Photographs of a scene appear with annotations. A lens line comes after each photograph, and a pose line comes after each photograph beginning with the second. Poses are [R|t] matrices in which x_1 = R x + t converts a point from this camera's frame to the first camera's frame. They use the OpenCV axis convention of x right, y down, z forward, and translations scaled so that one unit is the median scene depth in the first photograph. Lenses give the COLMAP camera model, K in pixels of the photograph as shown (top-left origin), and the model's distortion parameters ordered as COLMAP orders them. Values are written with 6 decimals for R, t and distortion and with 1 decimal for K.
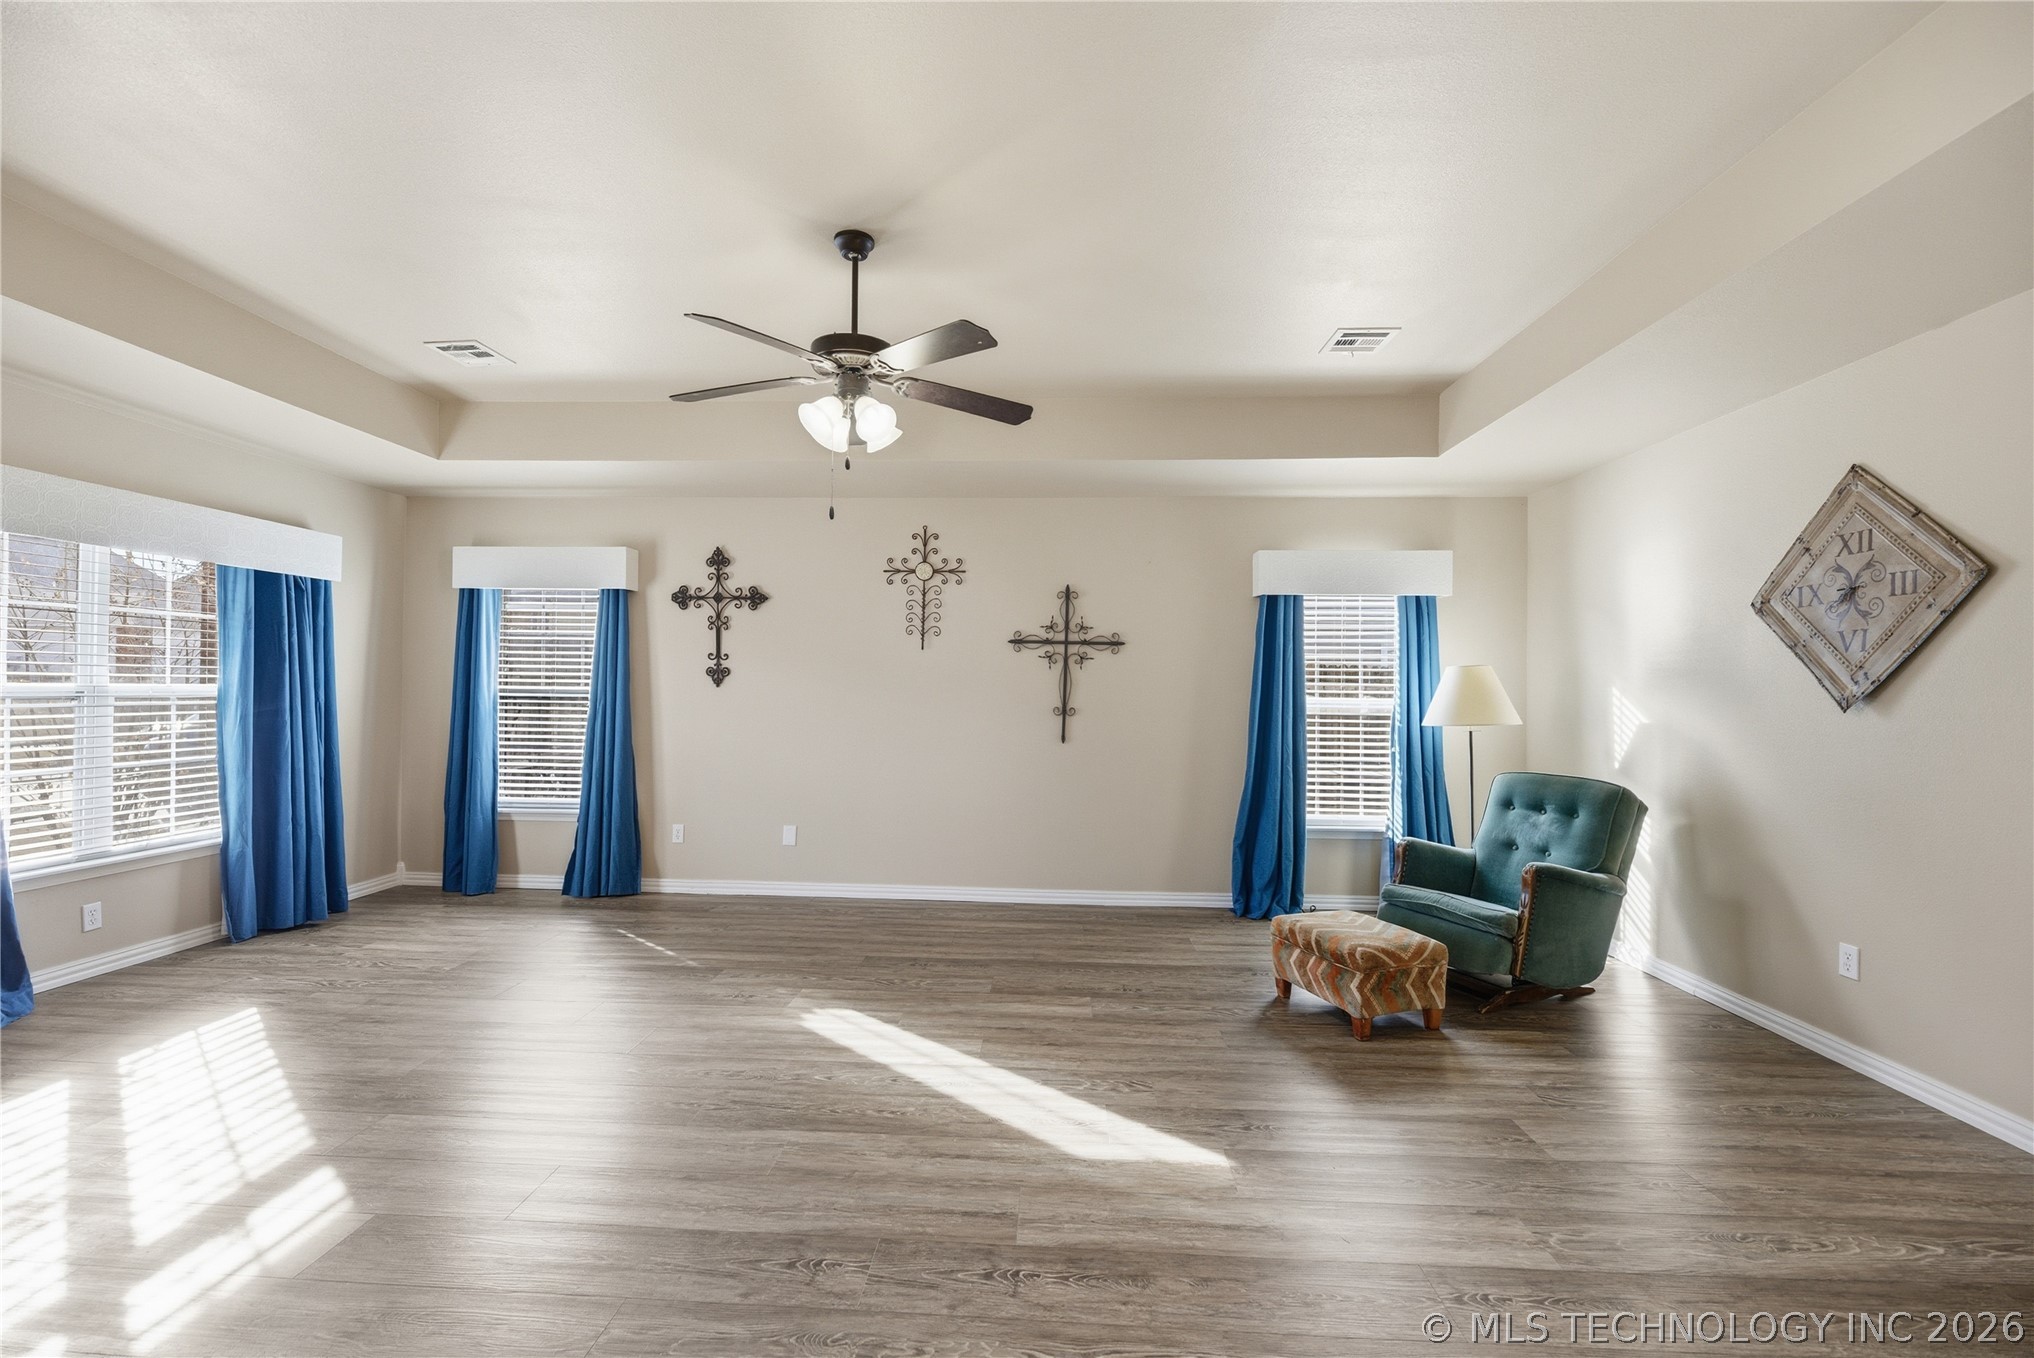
lens RADIAL K [[837.8, 0, 1013.5], [0, 837.8, 679.3], [0, 0, 1]] dist [-0.001623, -0.002316]
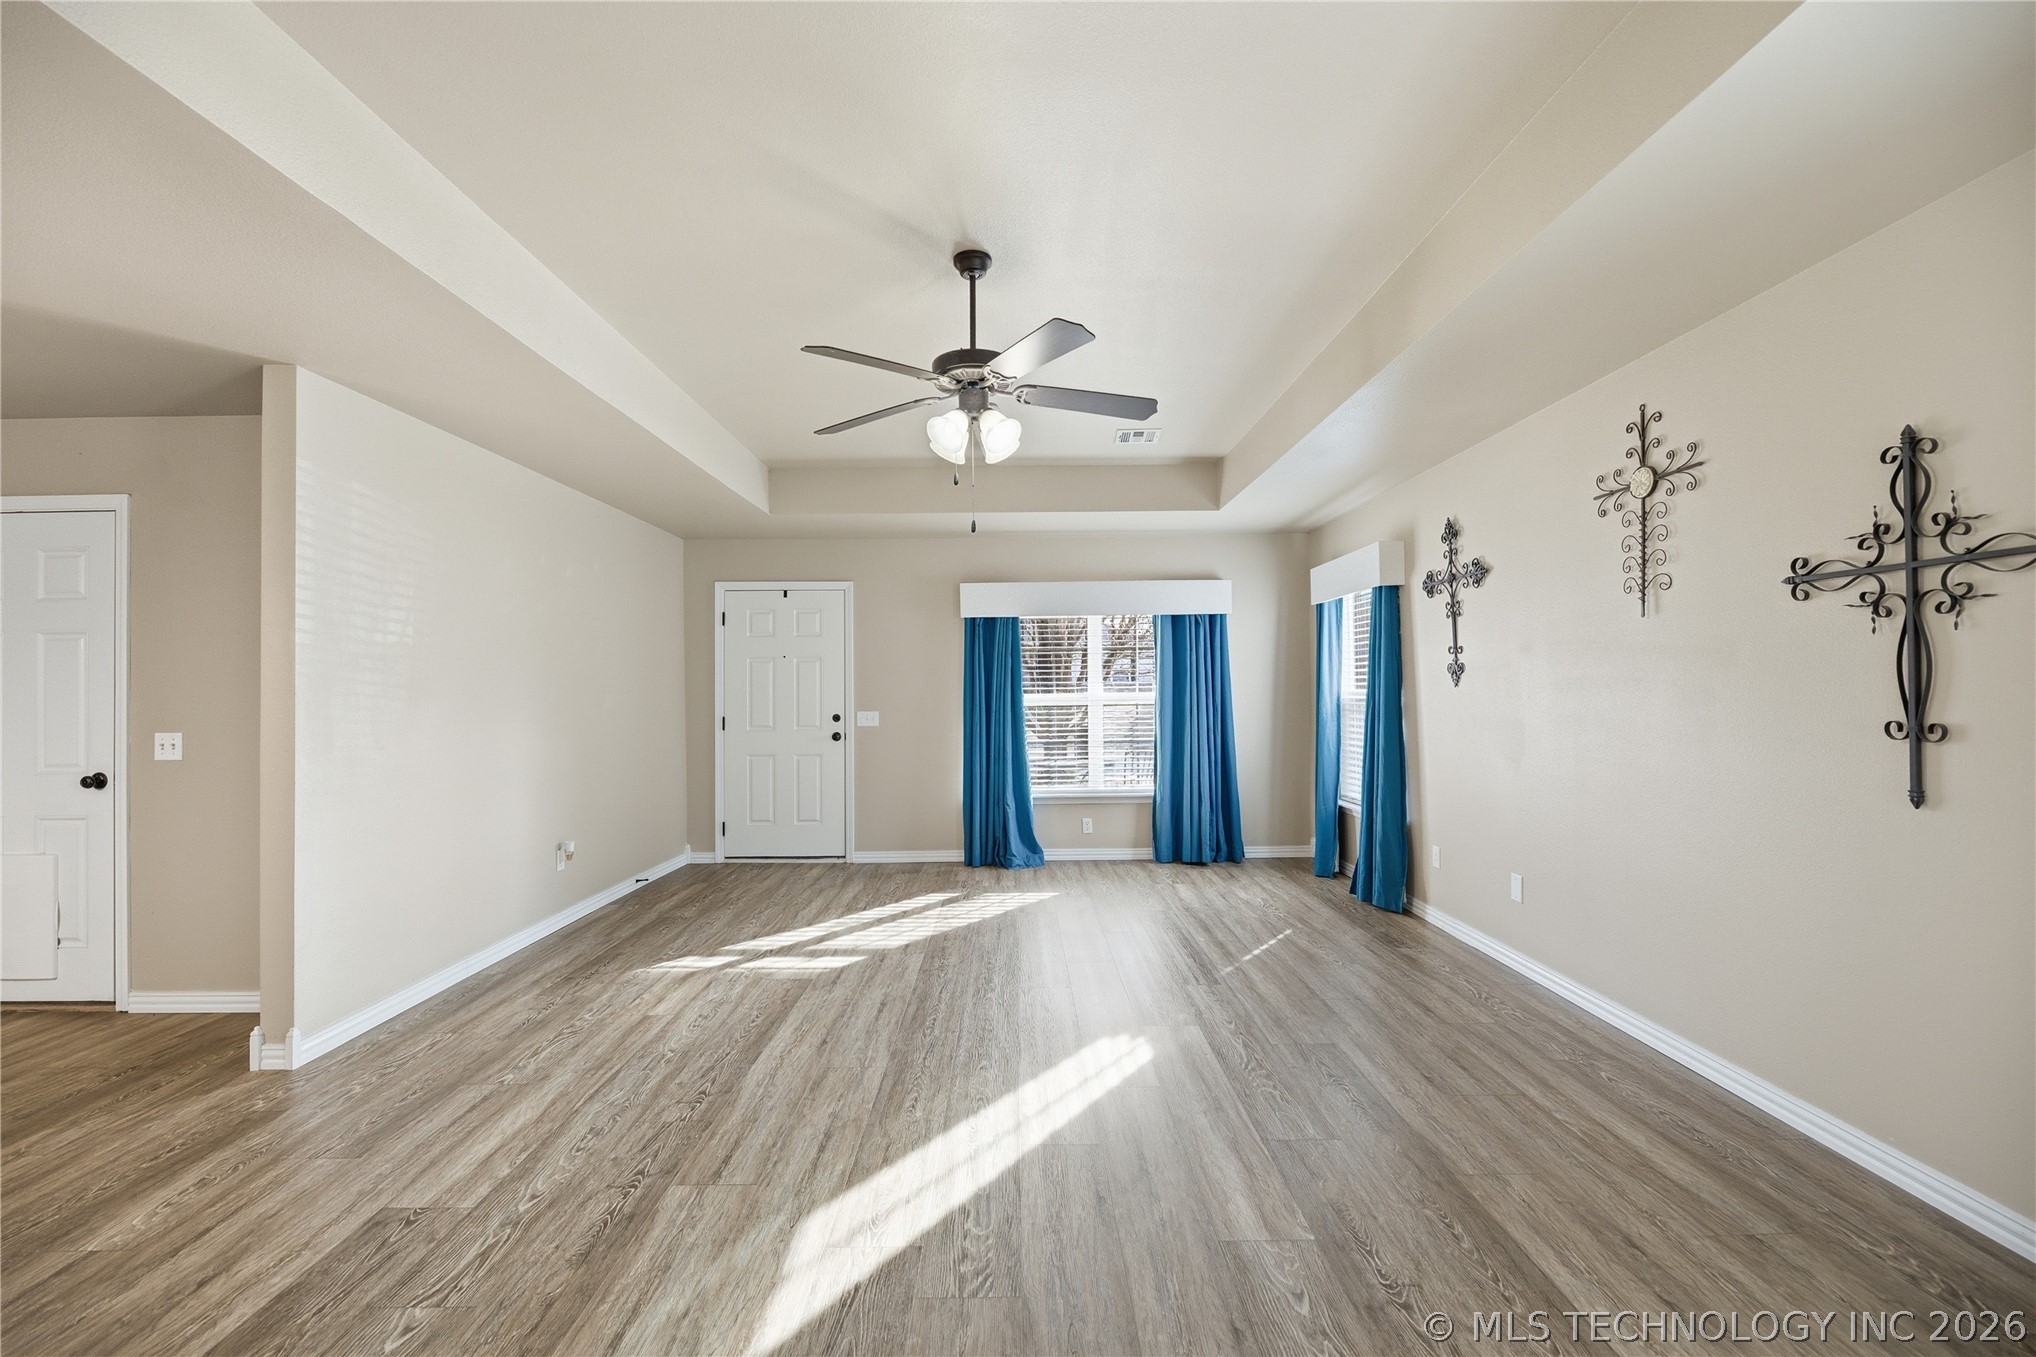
lens RADIAL K [[820.8, 0, 1020.0], [0, 820.8, 670.5], [0, 0, 1]] dist [0.000068, -0.004276]
pose [[0.055844, -0.036810, -0.997761, 0.438169], [0.025429, 0.999048, -0.035434, 0.011219], [0.998116, -0.023393, 0.056727, 0.536499]]
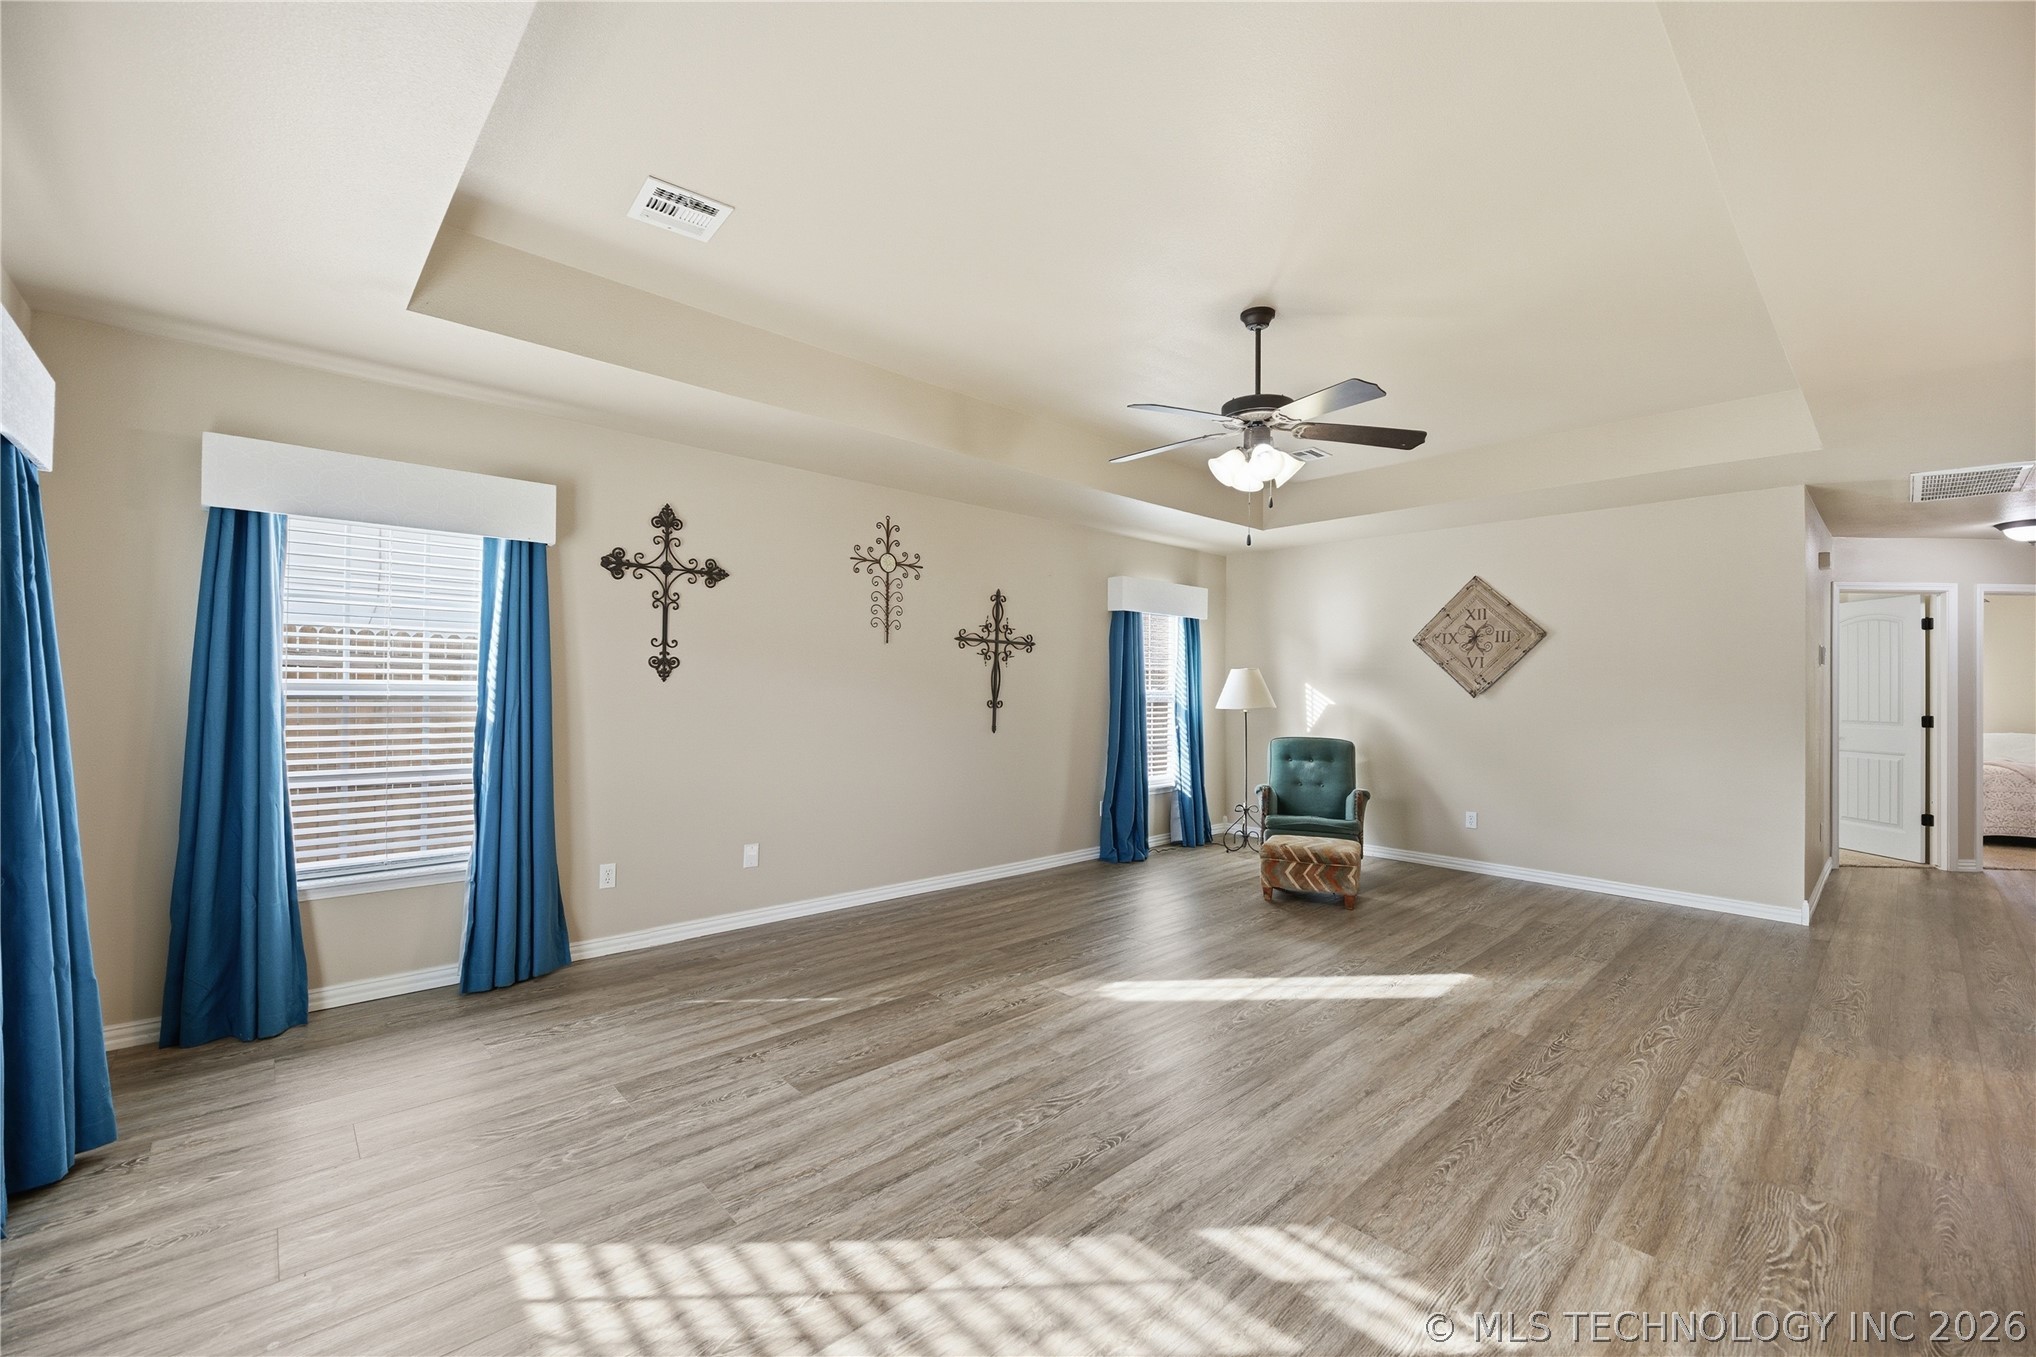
lens RADIAL K [[814.9, 0, 1021.5], [0, 814.9, 674.6], [0, 0, 1]] dist [0.000673, -0.003034]
pose [[0.699624, 0.006551, 0.714481, -0.679182], [-0.014266, 0.999887, 0.004801, -0.005934], [-0.714369, -0.013552, 0.699638, 0.227770]]
